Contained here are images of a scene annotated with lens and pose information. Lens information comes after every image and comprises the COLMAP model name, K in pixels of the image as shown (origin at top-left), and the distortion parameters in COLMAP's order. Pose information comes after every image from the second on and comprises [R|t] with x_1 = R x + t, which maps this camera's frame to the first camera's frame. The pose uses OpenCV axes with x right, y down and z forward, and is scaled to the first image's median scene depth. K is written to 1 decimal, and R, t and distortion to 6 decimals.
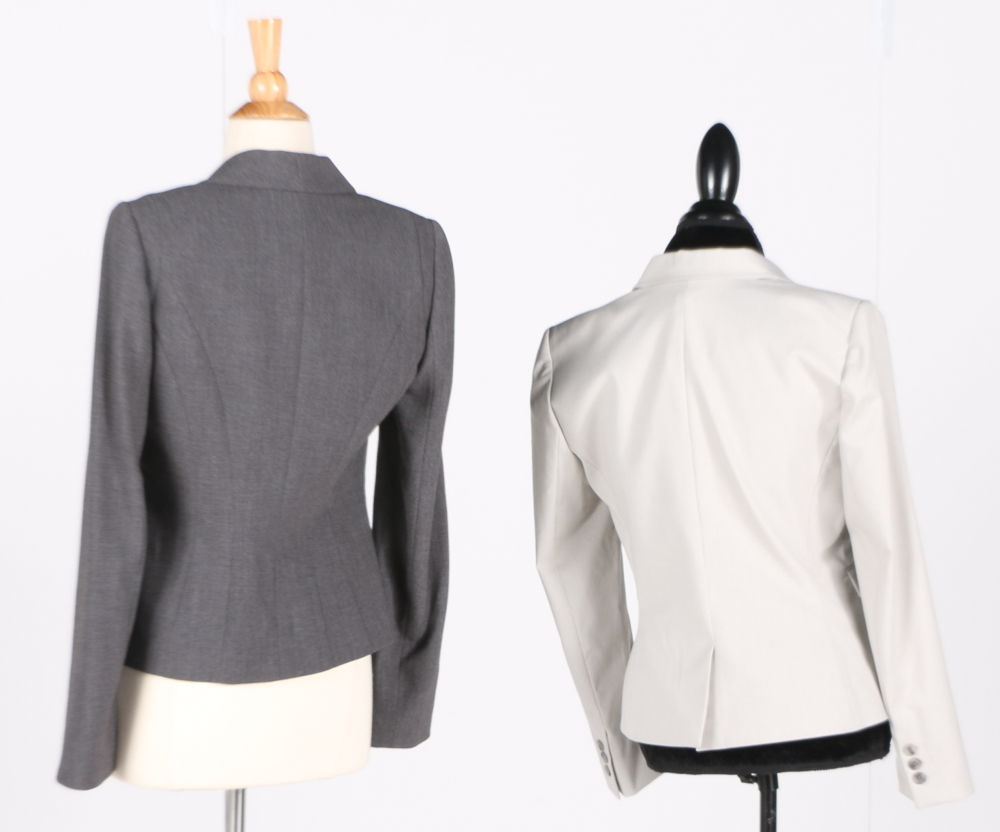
lens RADIAL K [[2346.1, 0, 500.0], [0, 2346.1, 416.0], [0, 0, 1]] dist [0.016412, 0.072971]
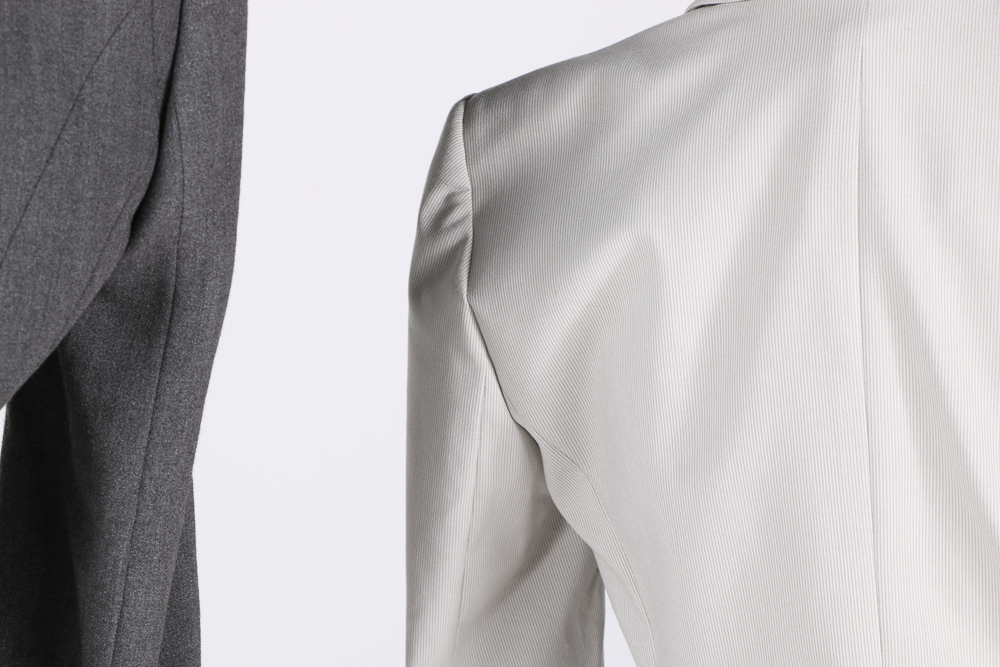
lens RADIAL K [[2564.3, 0, 500.0], [0, 2564.3, 333.5], [0, 0, 1]] dist [0.248674, 0.780481]
pose [[0.991121, 0.021407, 0.131230, -0.031363], [-0.031604, 0.996598, 0.076117, -0.035273], [-0.129154, -0.079589, 0.988425, 0.639377]]
